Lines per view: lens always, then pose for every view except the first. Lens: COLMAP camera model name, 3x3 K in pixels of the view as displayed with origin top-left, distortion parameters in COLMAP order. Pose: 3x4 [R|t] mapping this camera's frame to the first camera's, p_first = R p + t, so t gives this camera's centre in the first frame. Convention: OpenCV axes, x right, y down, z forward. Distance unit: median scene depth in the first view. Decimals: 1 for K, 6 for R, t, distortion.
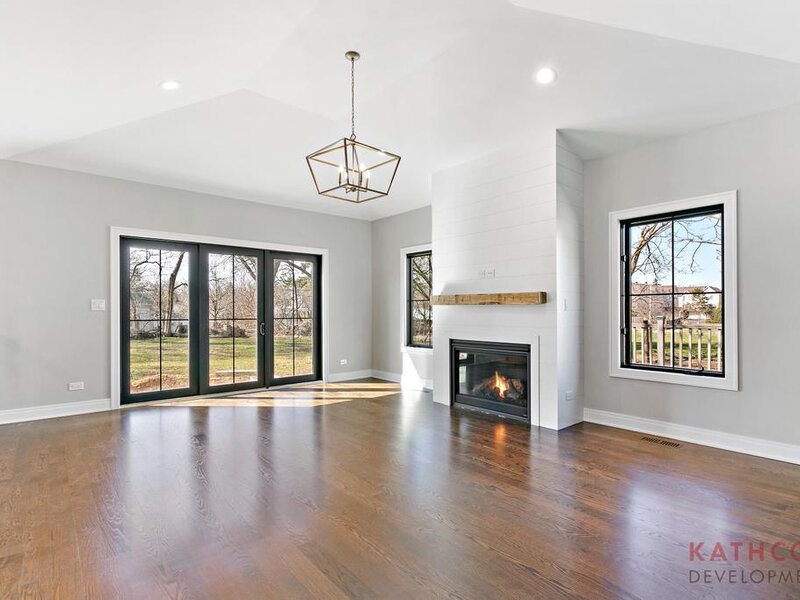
lens RADIAL K [[422.8, 0, 398.8], [0, 422.8, 308.8], [0, 0, 1]] dist [0.023578, -0.000061]
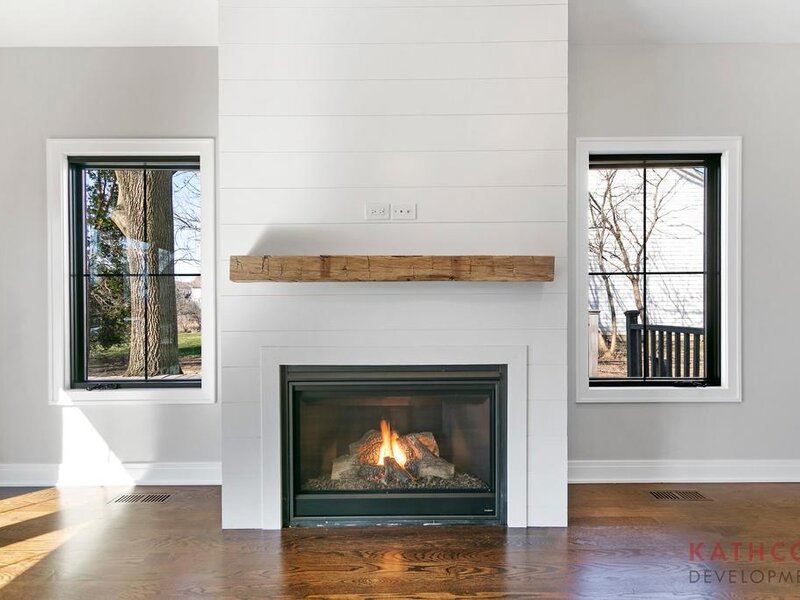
lens RADIAL K [[422.8, 0, 398.8], [0, 422.8, 308.8], [0, 0, 1]] dist [0.023578, -0.000061]
pose [[0.643399, -0.007191, 0.765497, -0.132049], [0.001001, 0.999963, 0.008552, 0.014349], [-0.765530, -0.004736, 0.643383, 0.718596]]
